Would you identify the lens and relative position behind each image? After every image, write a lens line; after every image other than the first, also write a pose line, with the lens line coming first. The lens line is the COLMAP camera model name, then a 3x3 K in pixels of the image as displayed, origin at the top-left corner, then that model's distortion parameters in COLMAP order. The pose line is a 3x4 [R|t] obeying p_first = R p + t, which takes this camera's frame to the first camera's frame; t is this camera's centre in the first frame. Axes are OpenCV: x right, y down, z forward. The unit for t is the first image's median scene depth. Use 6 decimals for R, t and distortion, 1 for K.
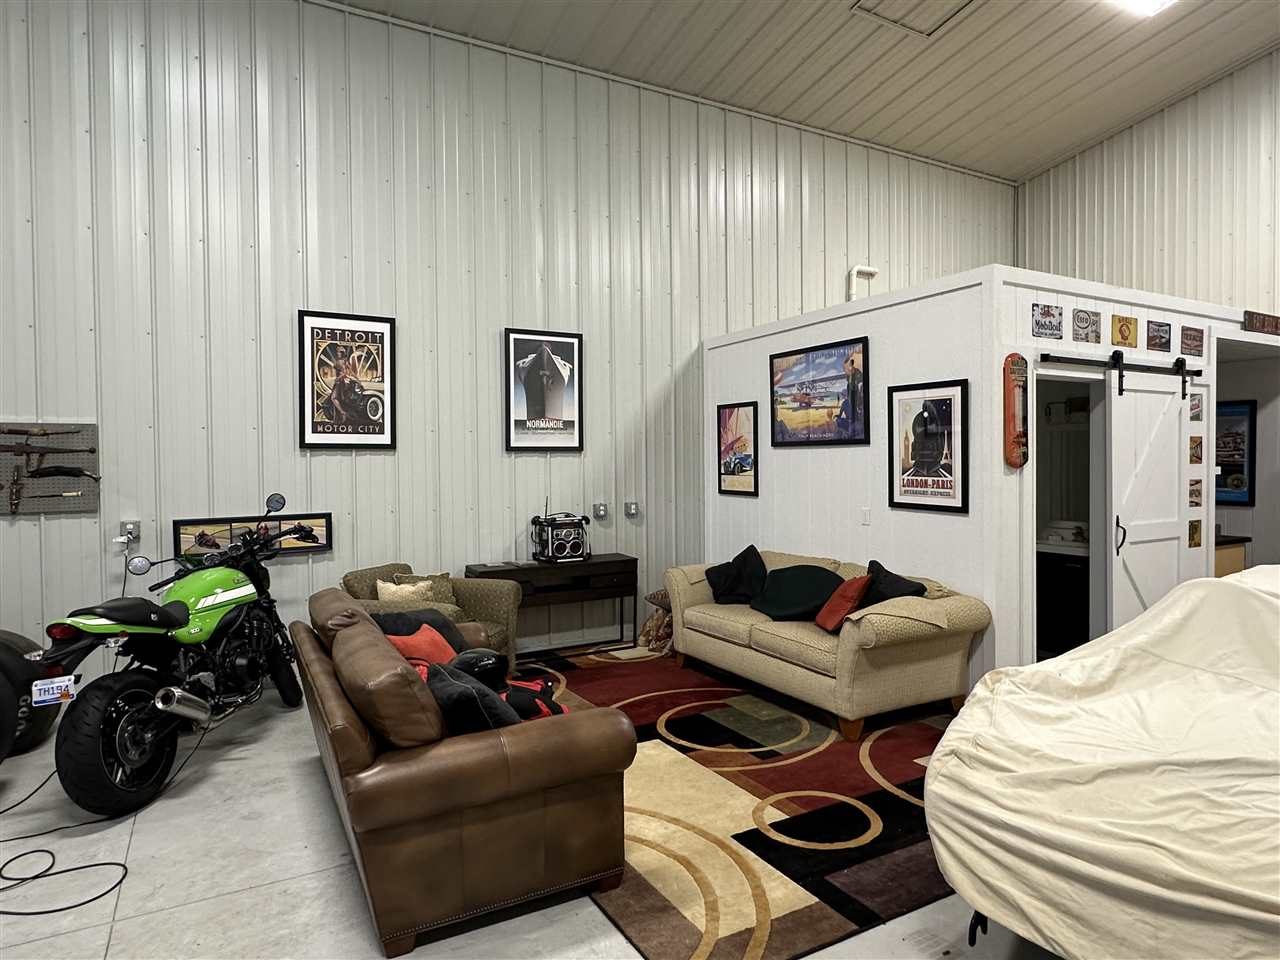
lens RADIAL K [[763.7, 0, 635.9], [0, 763.7, 477.3], [0, 0, 1]] dist [-0.004004, 0.000730]
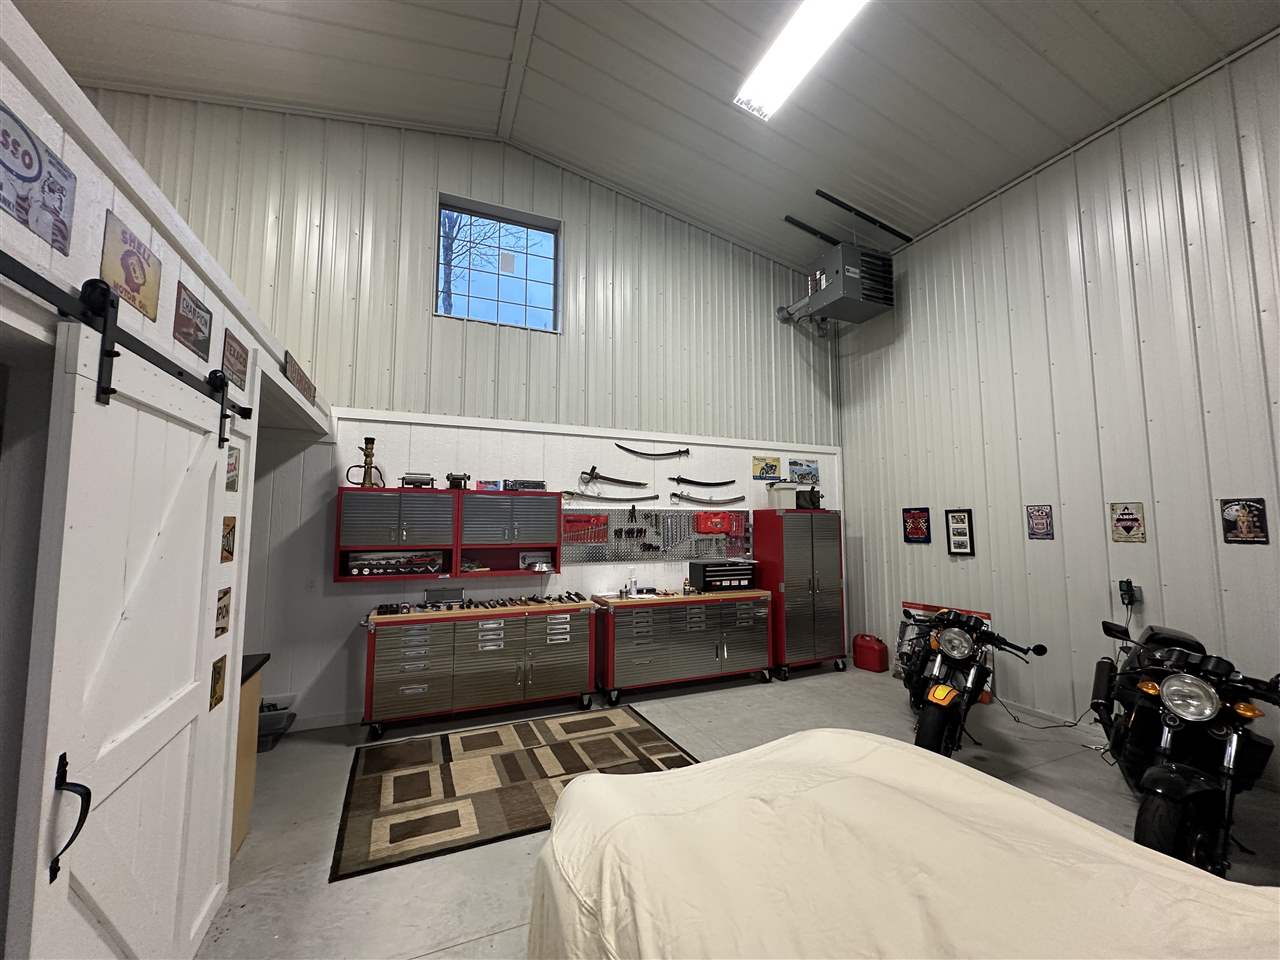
lens RADIAL K [[507.1, 0, 643.2], [0, 507.1, 481.0], [0, 0, 1]] dist [-0.004271, 0.000798]
pose [[0.096786, 0.088841, 0.991332, 0.388506], [0.019897, 0.995637, -0.091169, -0.041099], [-0.995106, 0.028548, 0.094596, 0.673401]]
